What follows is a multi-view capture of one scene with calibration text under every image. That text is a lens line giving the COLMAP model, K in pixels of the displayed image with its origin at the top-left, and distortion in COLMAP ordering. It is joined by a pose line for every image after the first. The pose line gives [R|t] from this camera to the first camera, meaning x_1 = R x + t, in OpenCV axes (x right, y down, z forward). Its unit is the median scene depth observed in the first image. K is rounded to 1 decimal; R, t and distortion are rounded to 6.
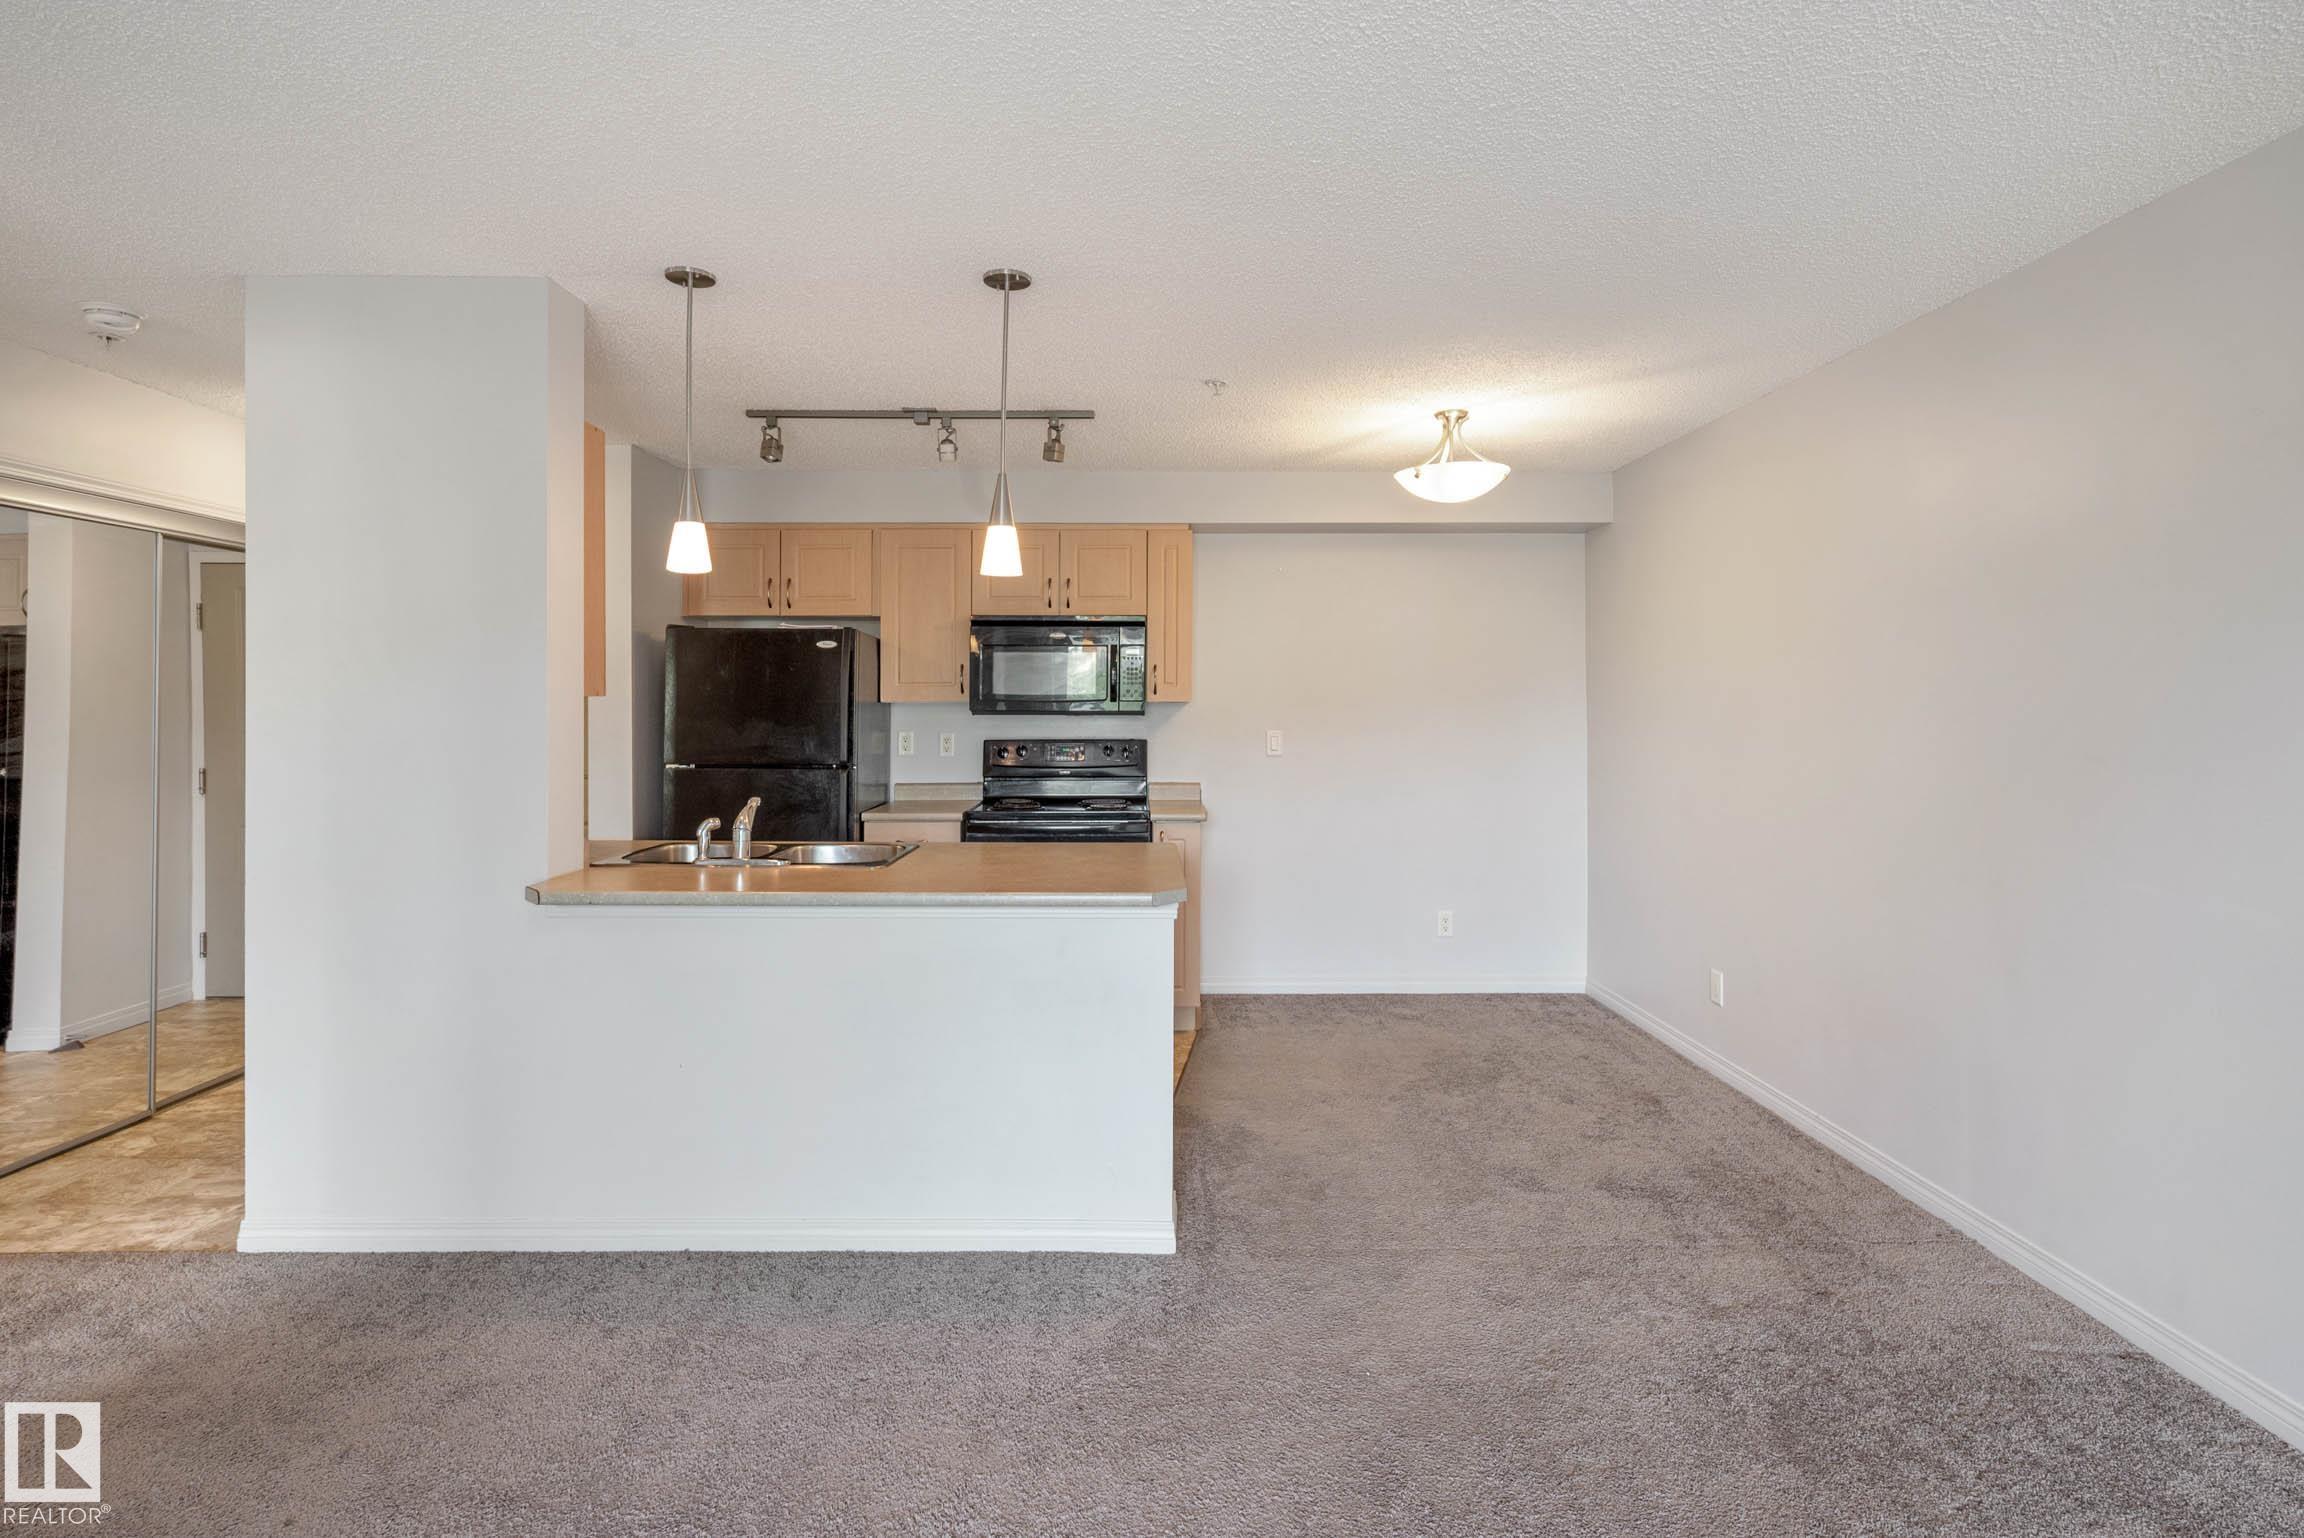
lens RADIAL K [[1128.4, 0, 1153.8], [0, 1128.4, 711.1], [0, 0, 1]] dist [0.000598, -0.000056]
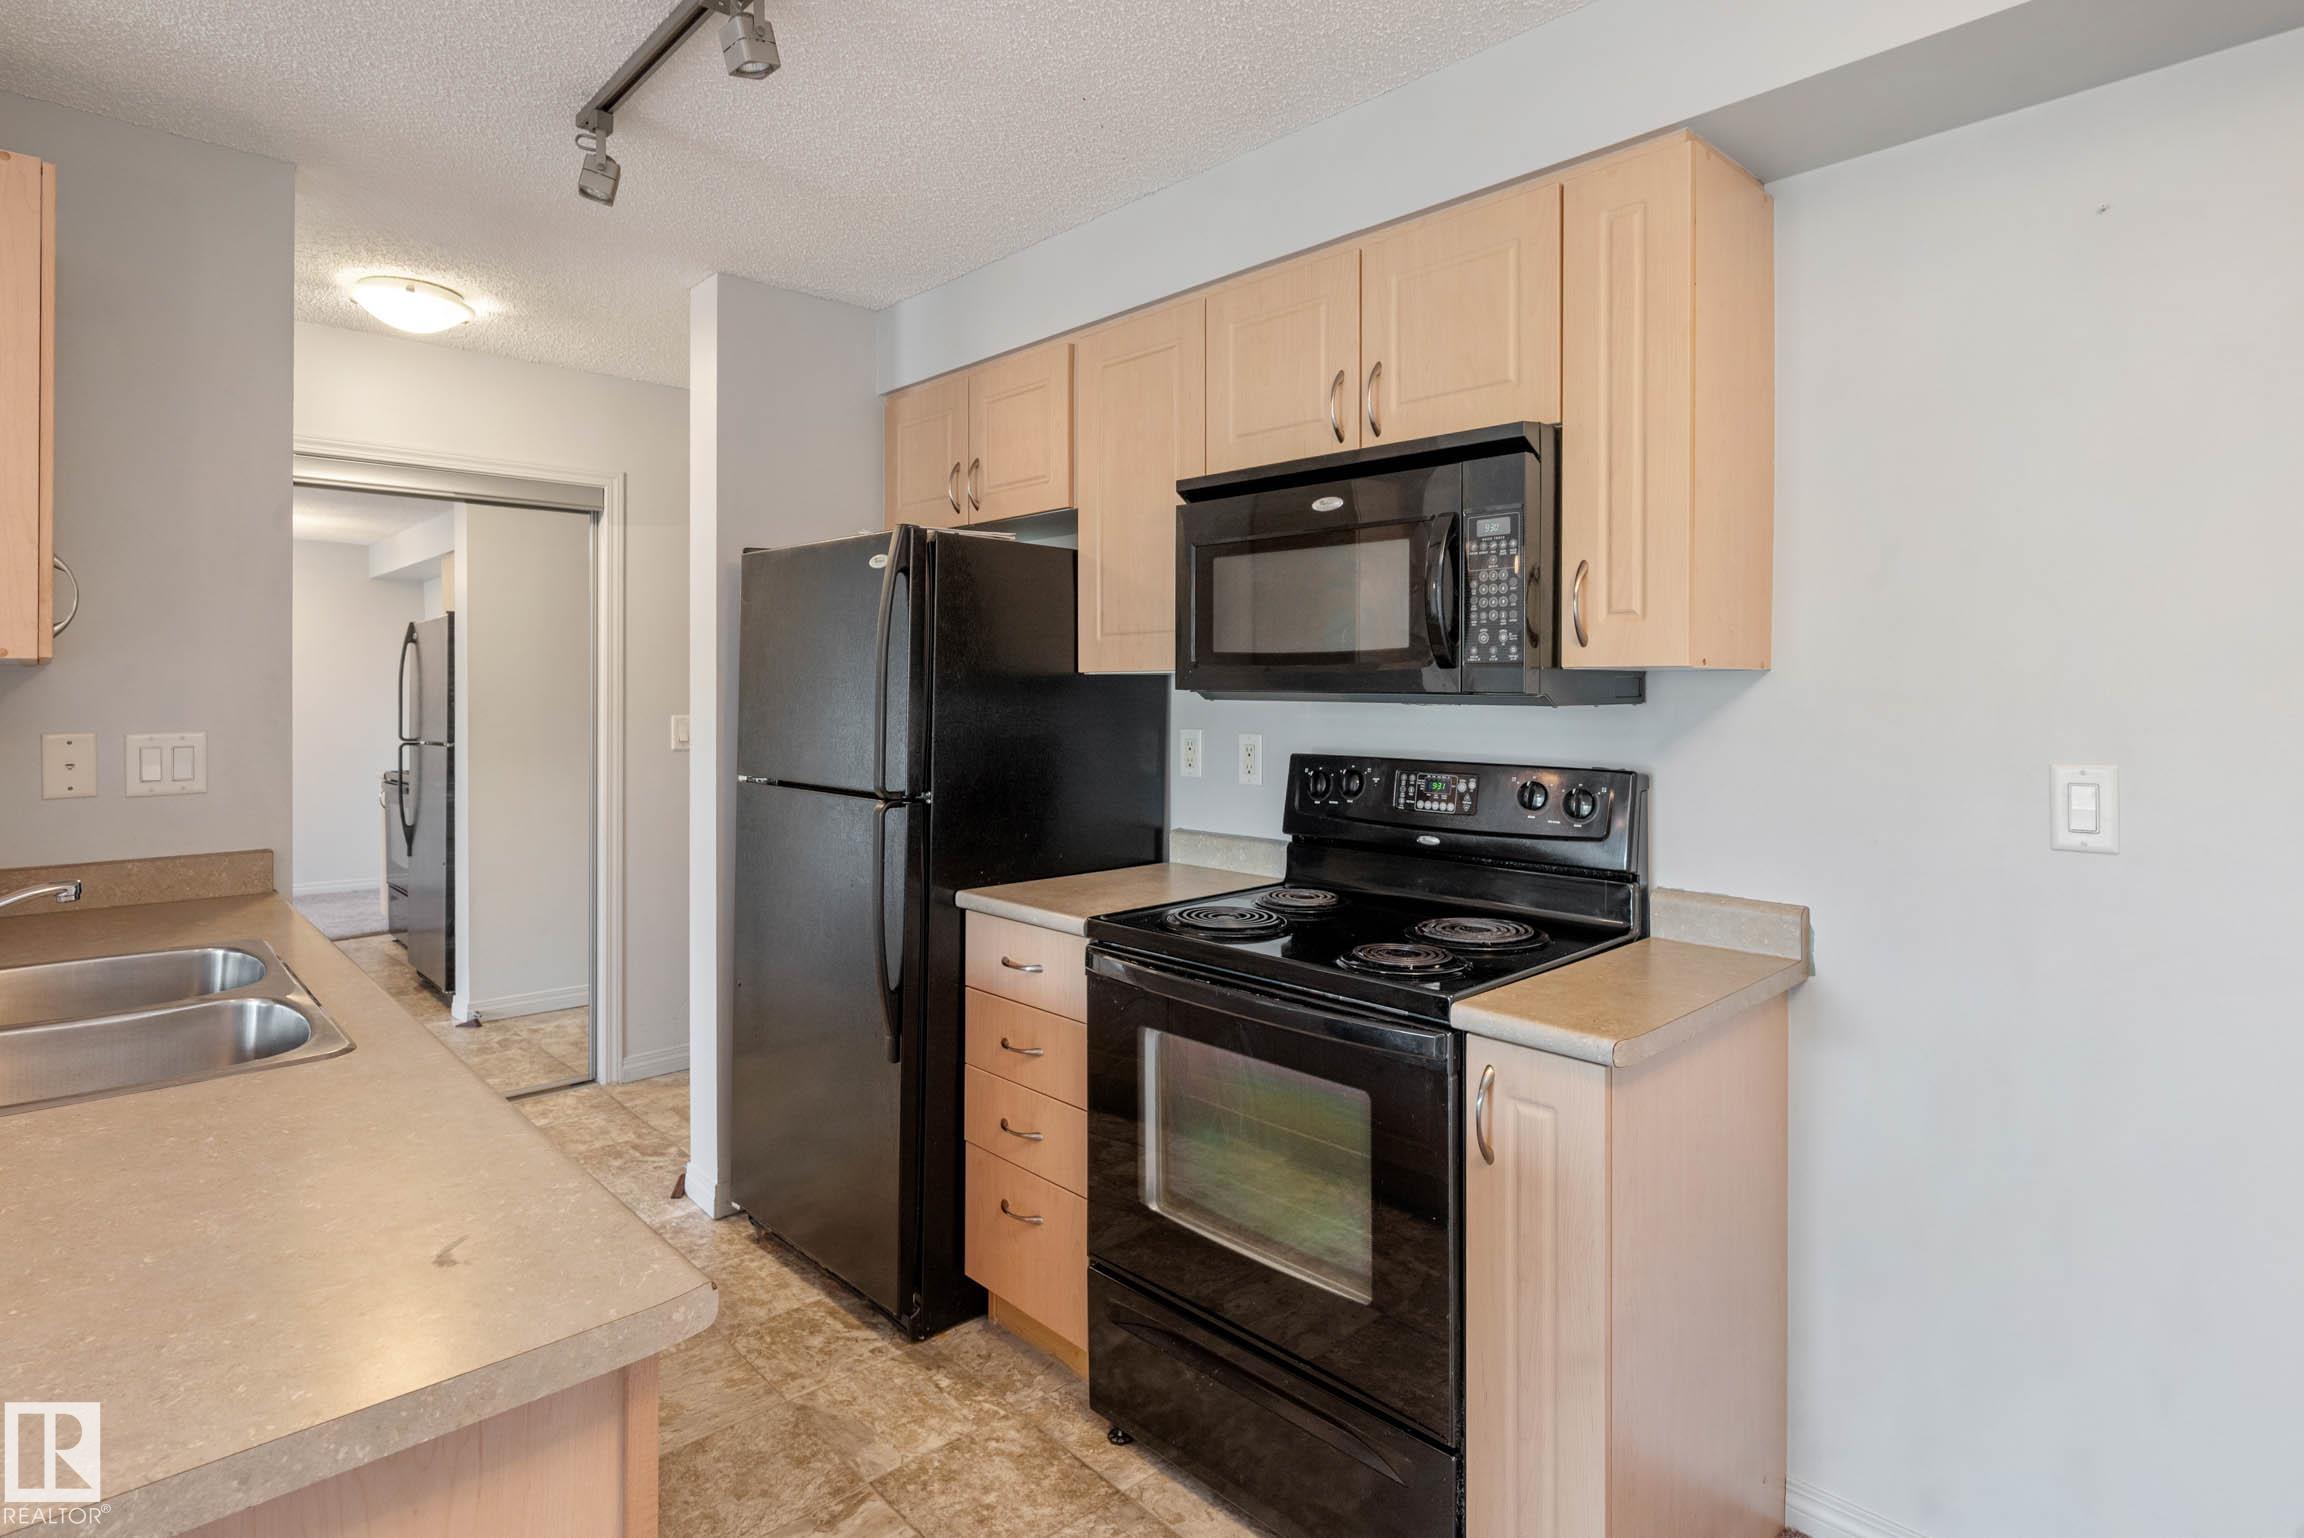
lens RADIAL K [[1181.2, 0, 1157.0], [0, 1181.2, 684.9], [0, 0, 1]] dist [-0.002954, -0.000190]
pose [[0.675784, -0.000405, -0.737099, 0.182897], [-0.003053, 0.999990, -0.003349, -0.001251], [0.737093, 0.004514, 0.675776, 0.666865]]
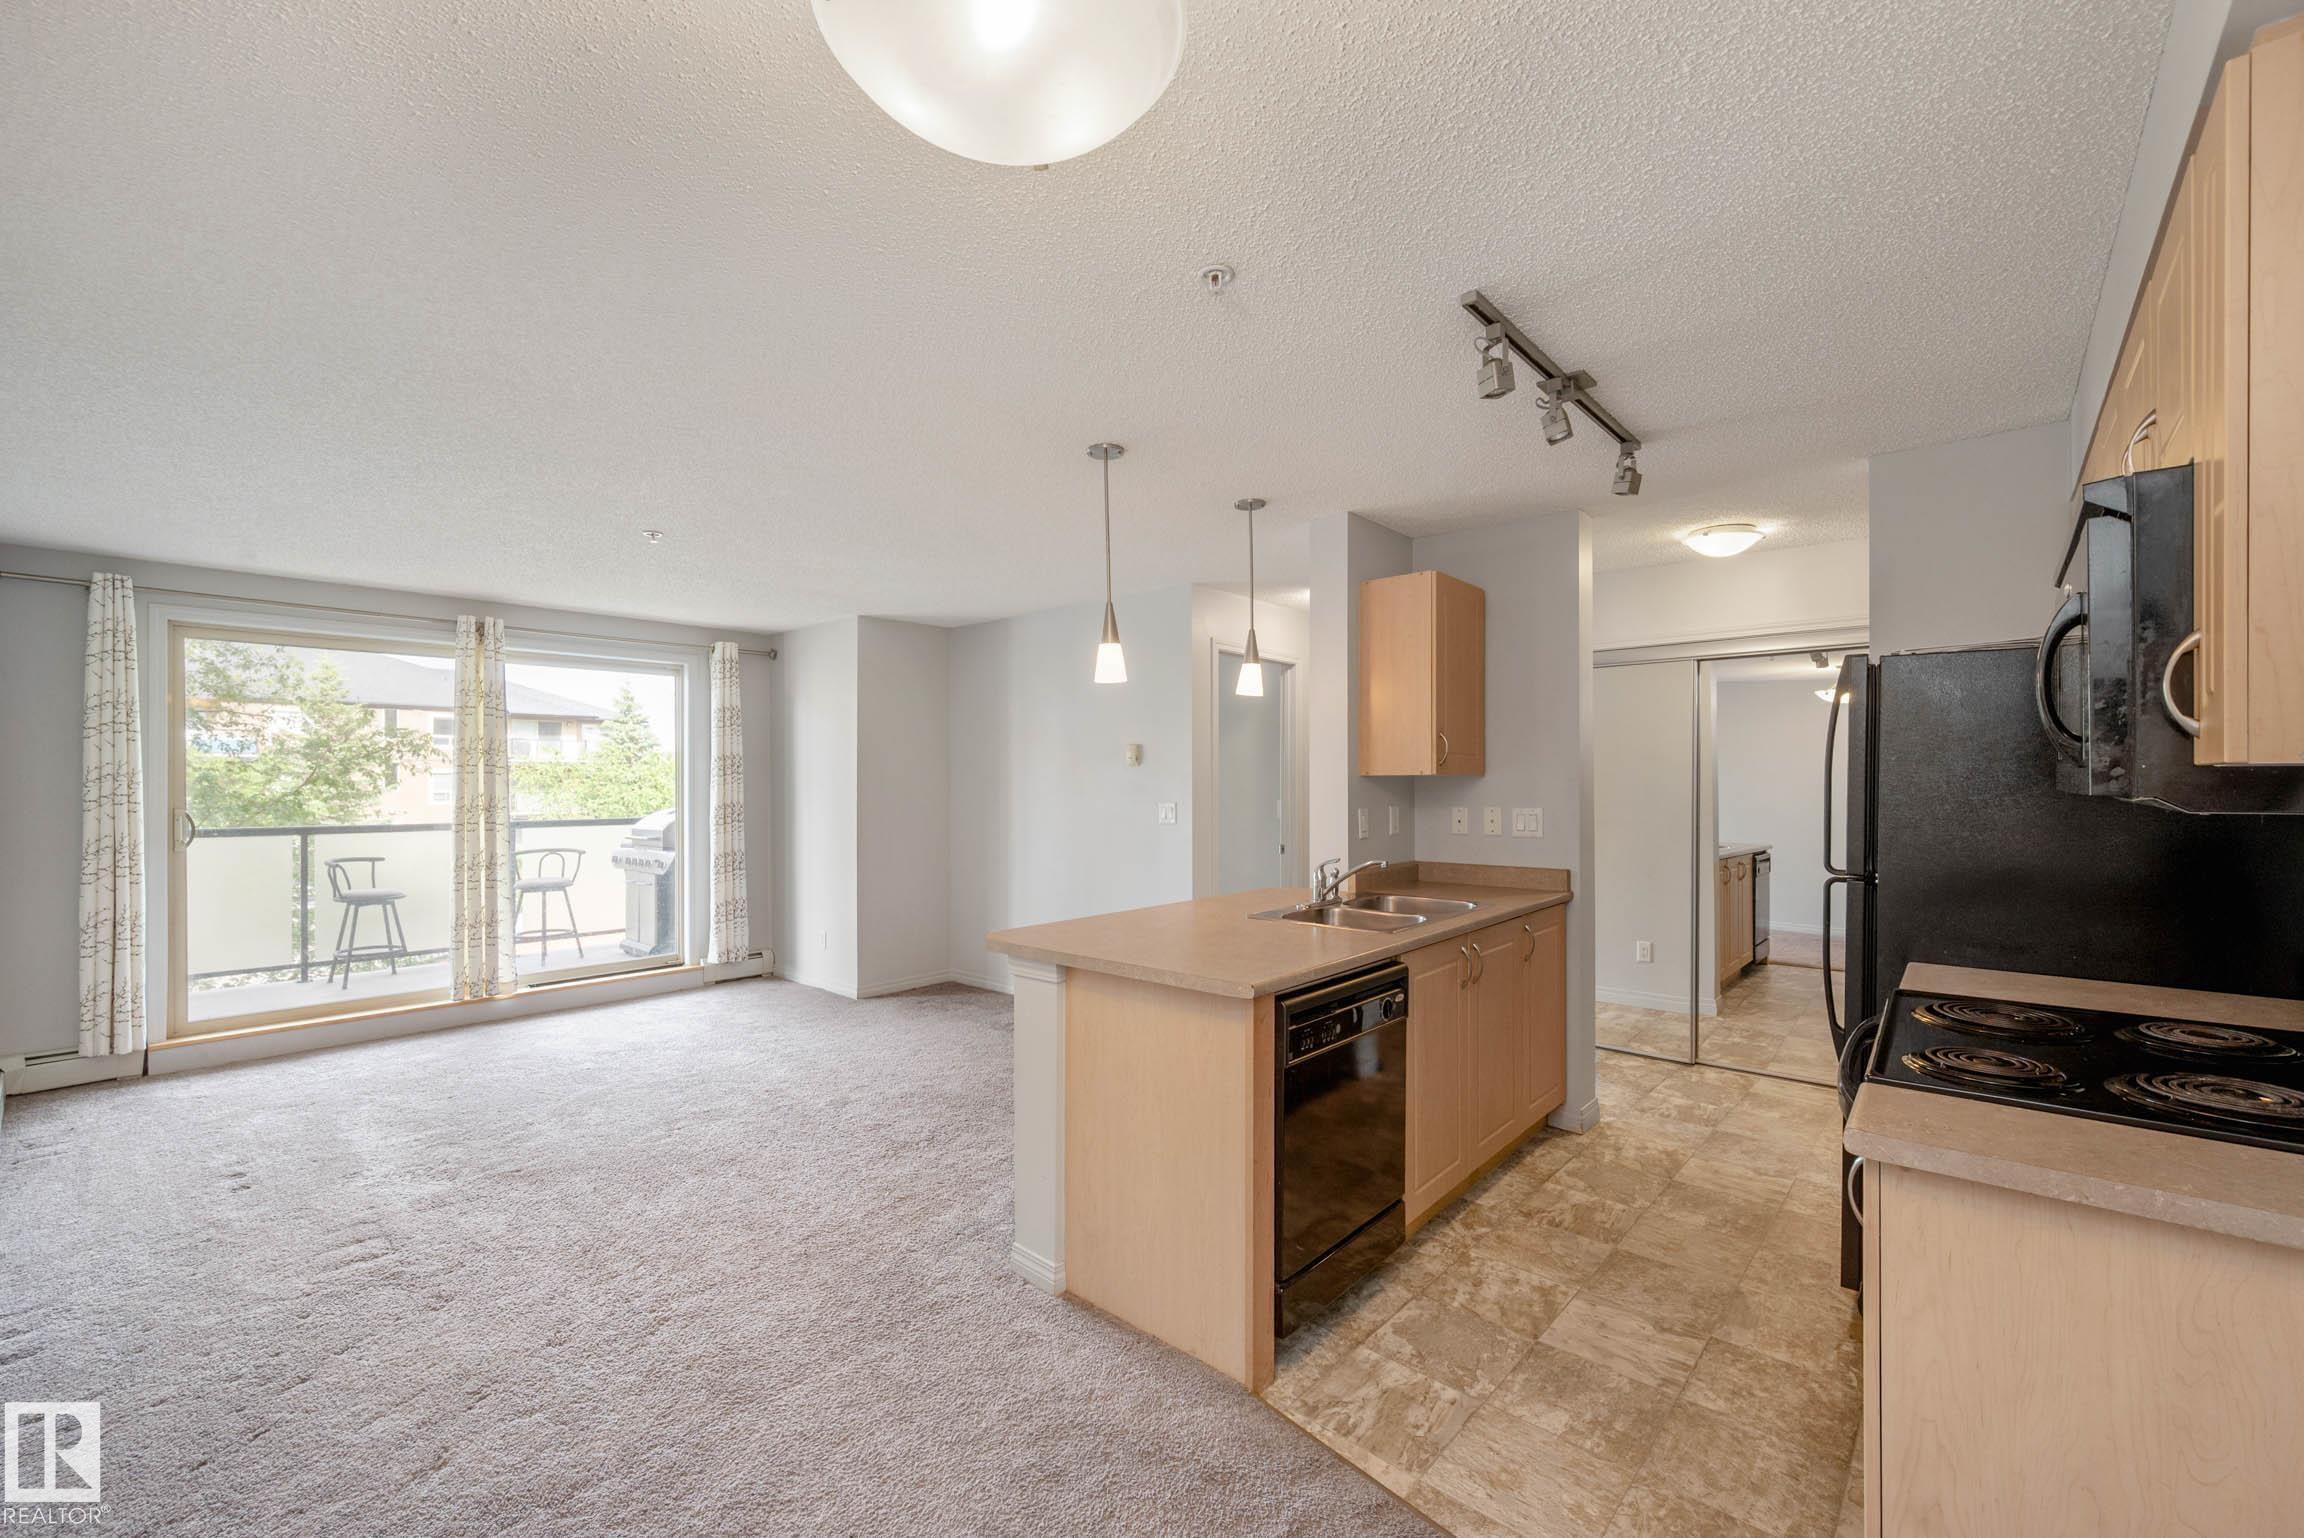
lens RADIAL K [[930.3, 0, 1157.0], [0, 930.3, 783.5], [0, 0, 1]] dist [-0.001243, -0.000366]
pose [[-0.670978, 0.003341, -0.741469, 0.345119], [0.002484, 0.999994, 0.002259, -0.004913], [0.741473, -0.000326, -0.670983, 0.976817]]
